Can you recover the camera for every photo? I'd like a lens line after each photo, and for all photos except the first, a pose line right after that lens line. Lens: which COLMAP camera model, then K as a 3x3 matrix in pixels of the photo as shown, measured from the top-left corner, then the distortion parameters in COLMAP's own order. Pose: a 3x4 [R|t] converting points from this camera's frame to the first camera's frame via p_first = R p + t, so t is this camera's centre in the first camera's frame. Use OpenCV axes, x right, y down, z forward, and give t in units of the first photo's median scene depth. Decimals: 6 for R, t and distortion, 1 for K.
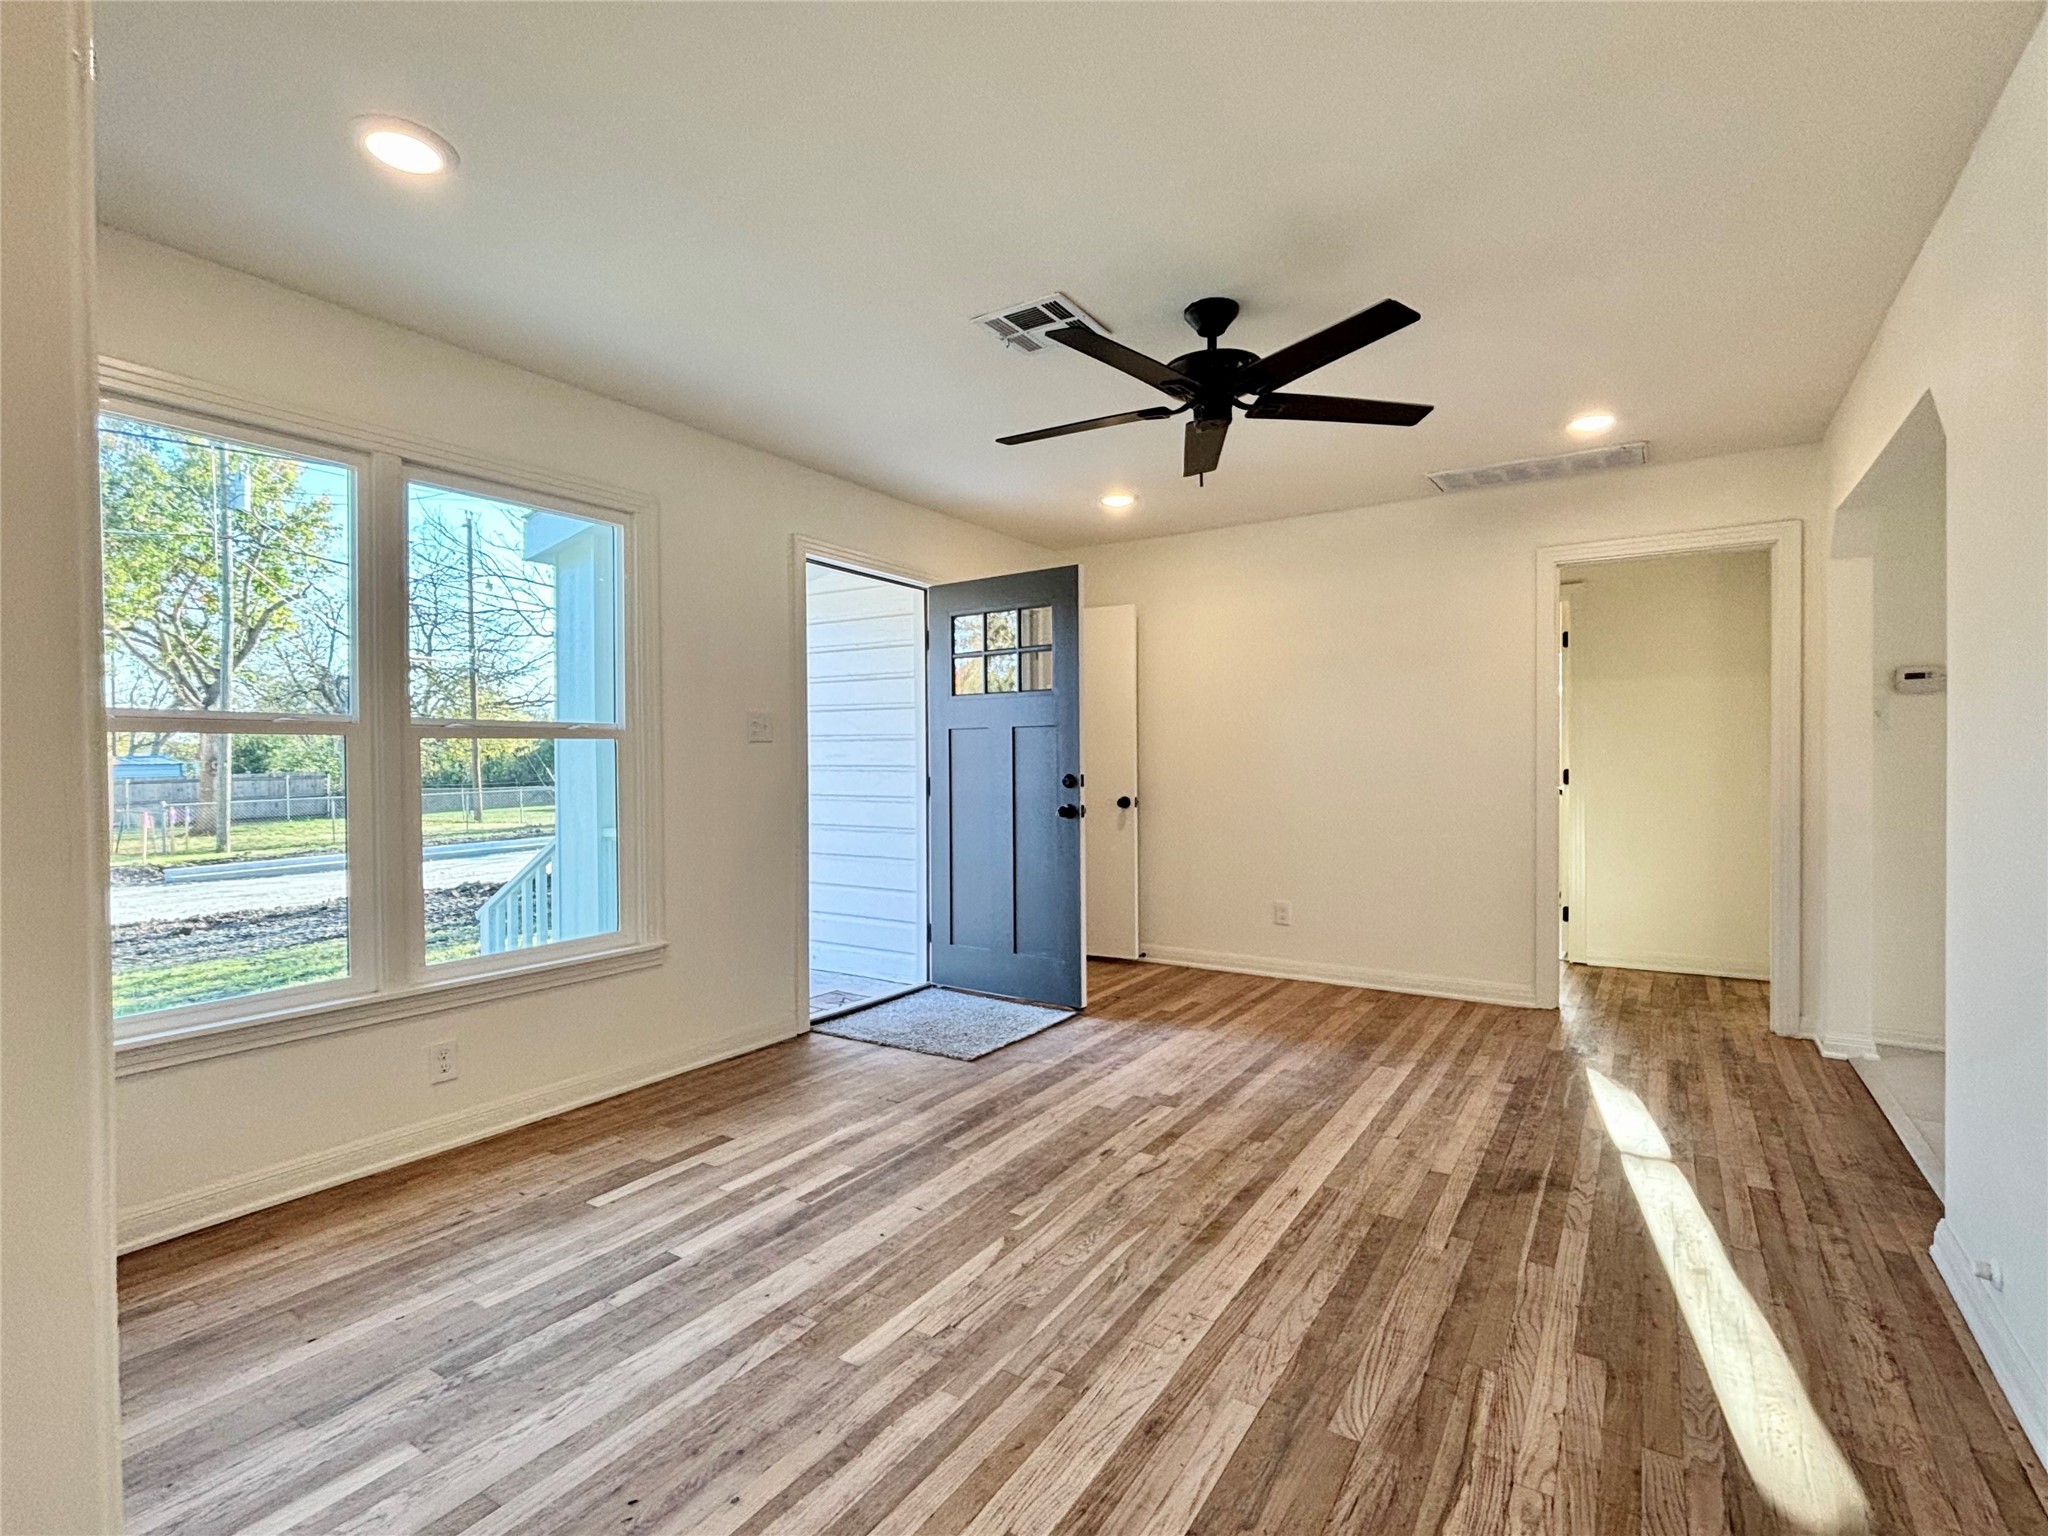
lens RADIAL K [[978.0, 0, 1024.0], [0, 978.0, 768.0], [0, 0, 1]] dist [0.000304, 0.000456]
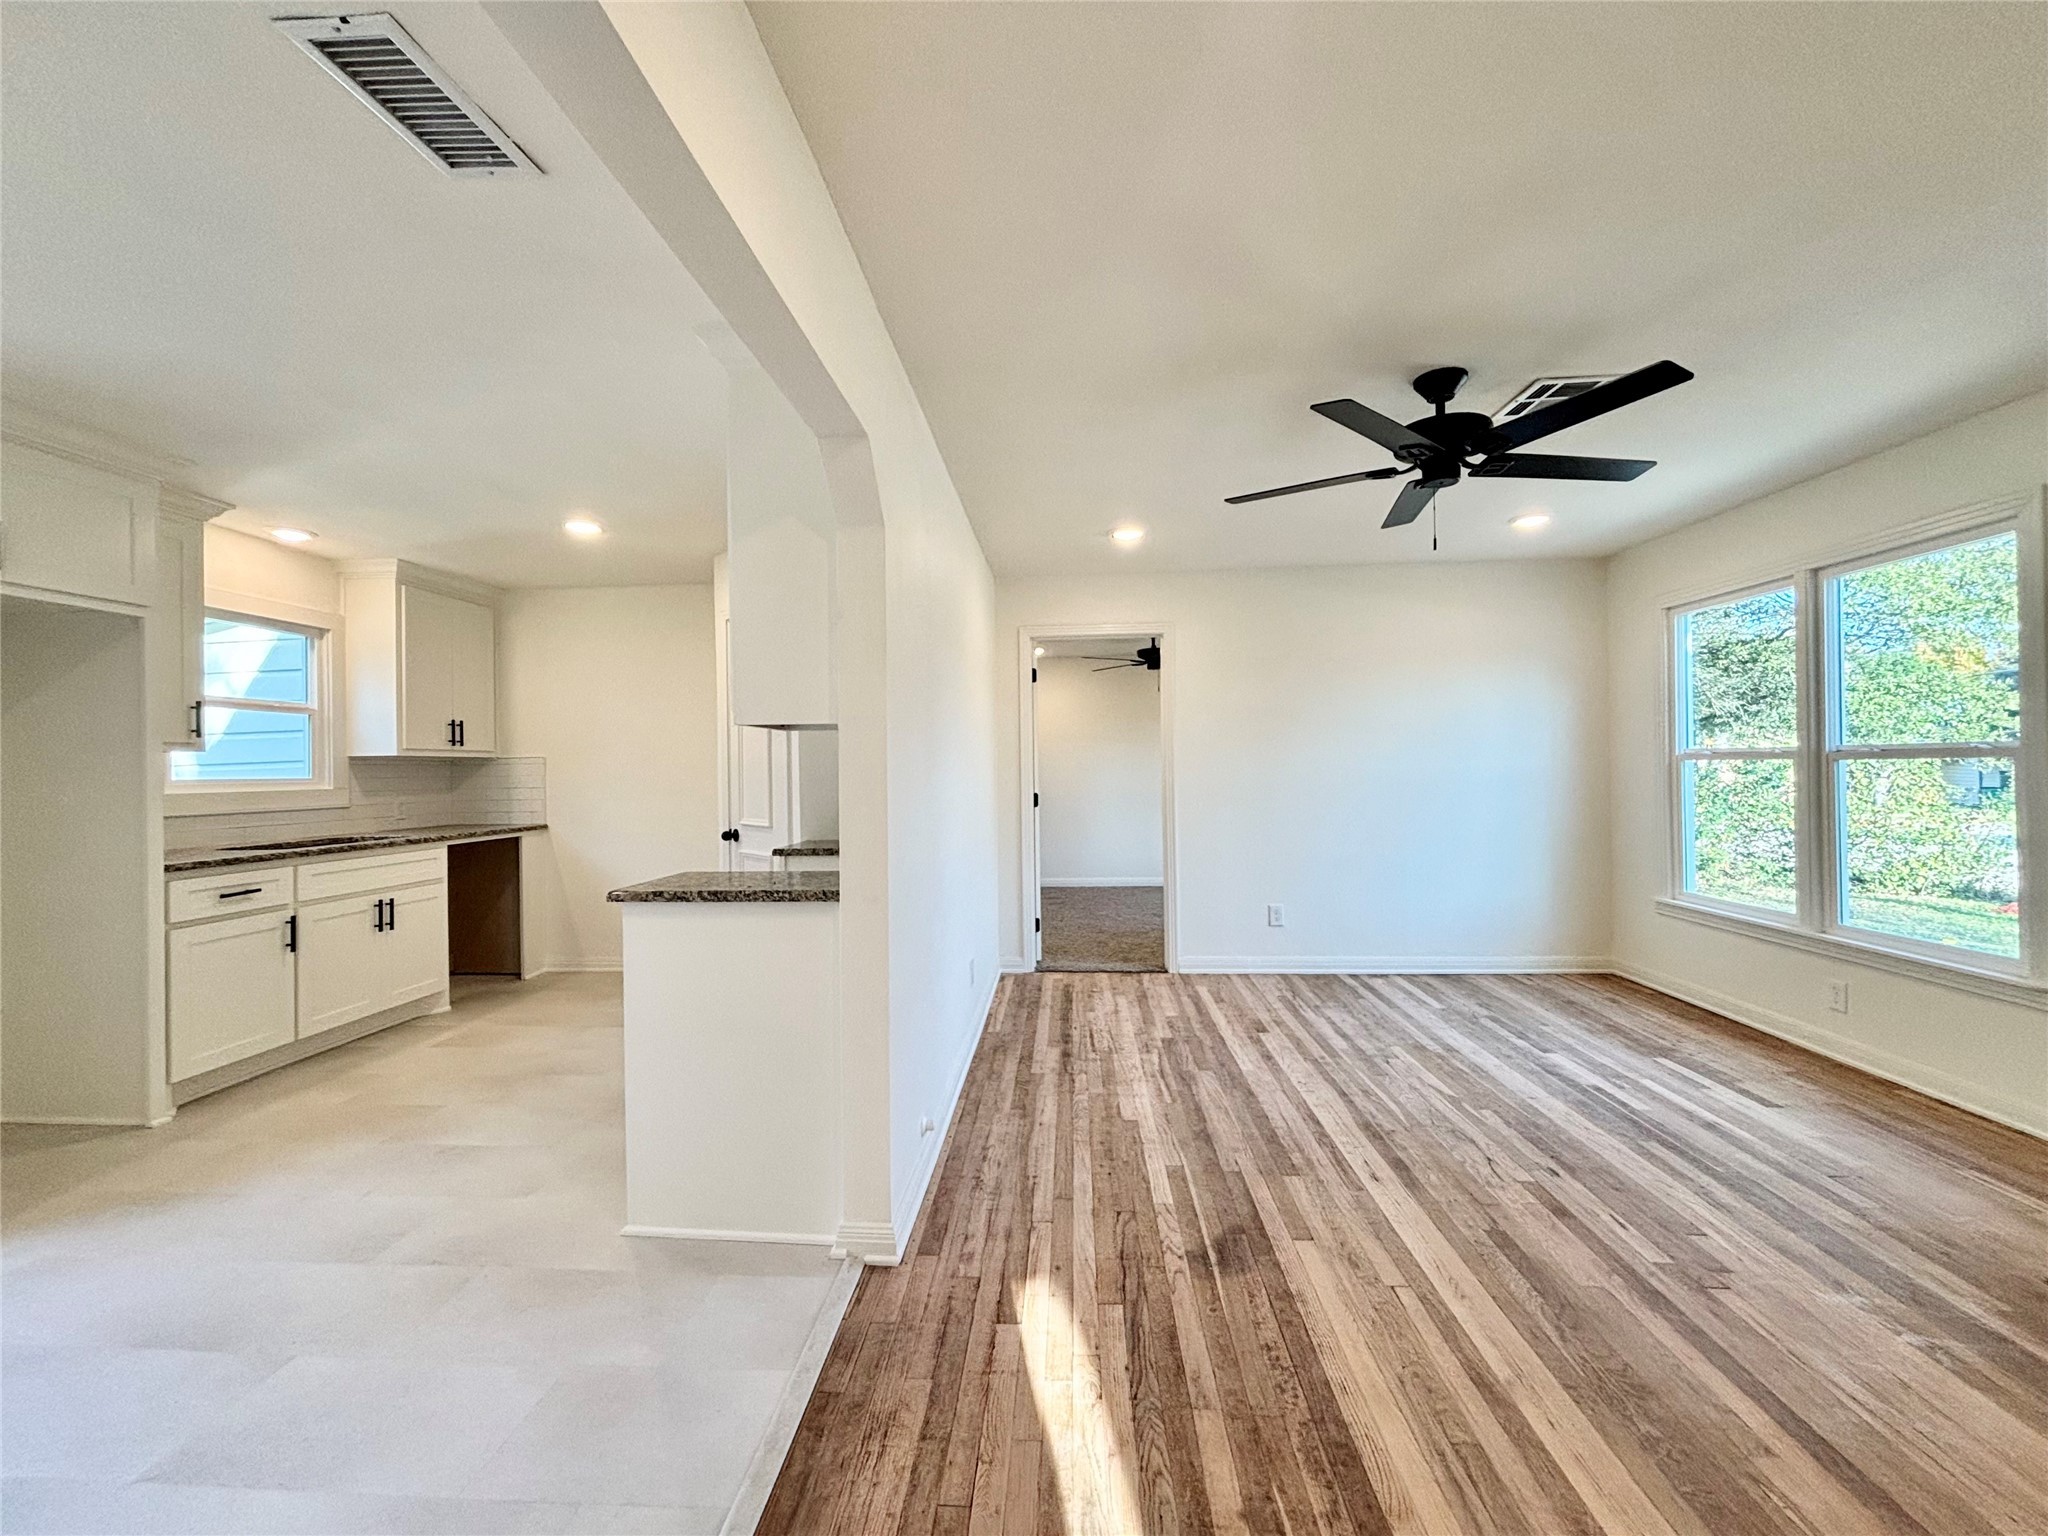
lens RADIAL K [[832.4, 0, 1024.0], [0, 832.4, 768.0], [0, 0, 1]] dist [0.009819, -0.005657]
pose [[-0.869890, 0.017438, -0.492938, 1.103300], [0.012714, 0.999836, 0.012935, -0.055294], [0.493082, 0.004985, -0.869969, 1.649477]]
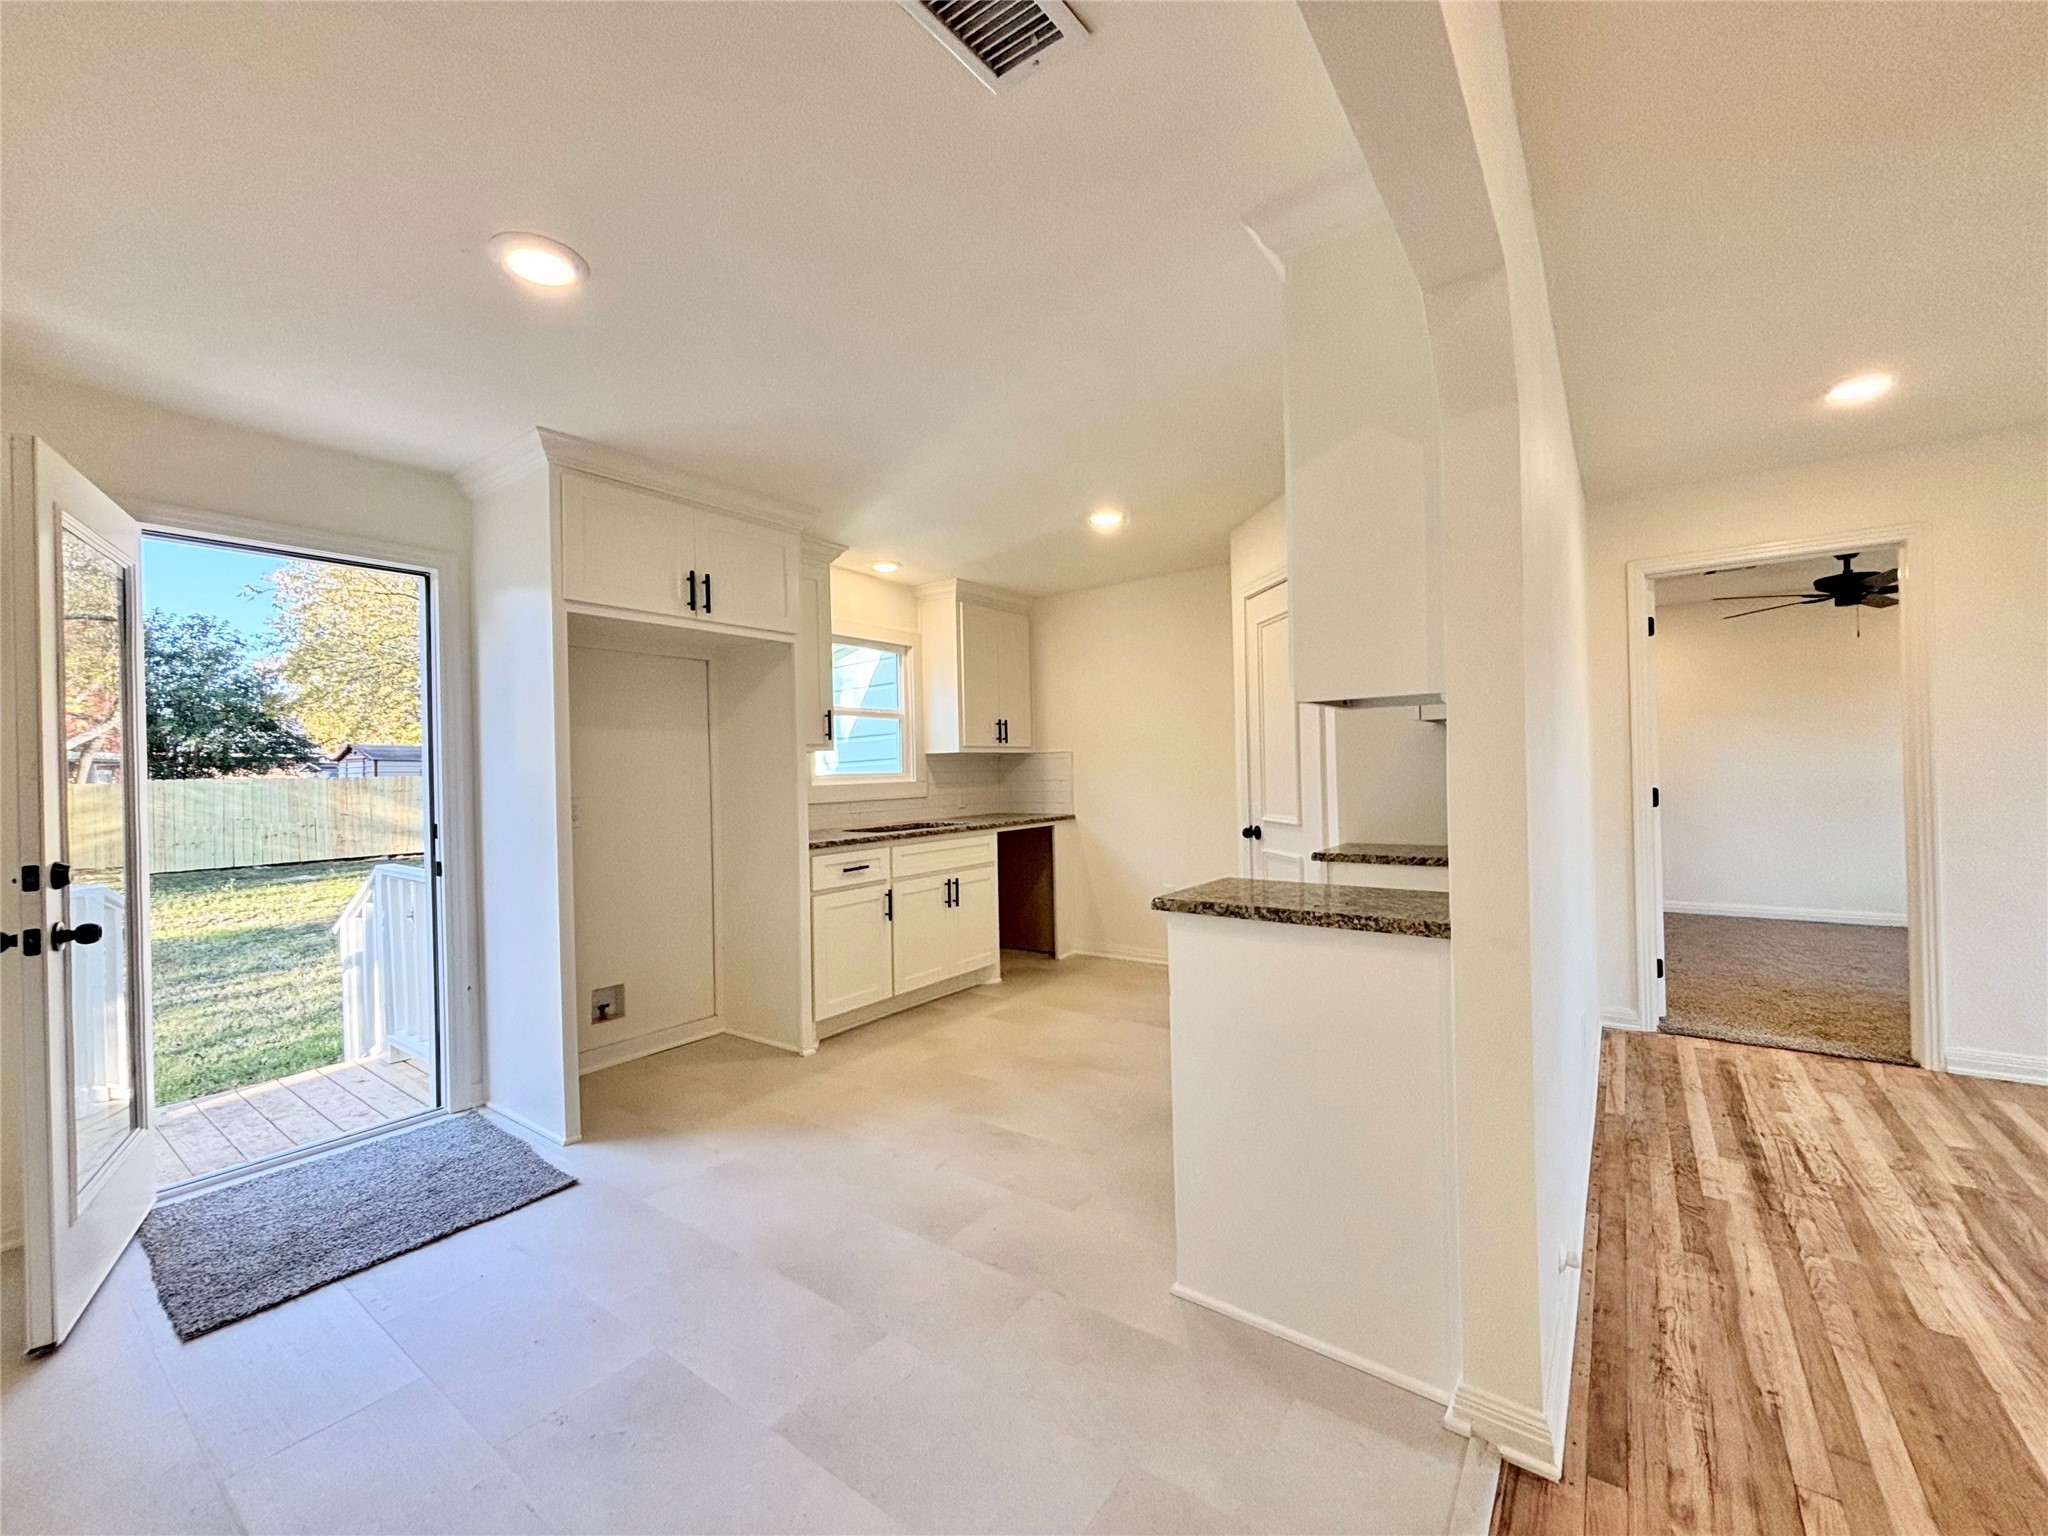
lens RADIAL K [[832.4, 0, 1024.0], [0, 832.4, 768.0], [0, 0, 1]] dist [0.009819, -0.005657]
pose [[-0.998273, 0.029606, 0.050740, 1.129621], [0.030101, 0.999506, 0.009023, -0.051068], [-0.050448, 0.010534, -0.998671, 1.448953]]
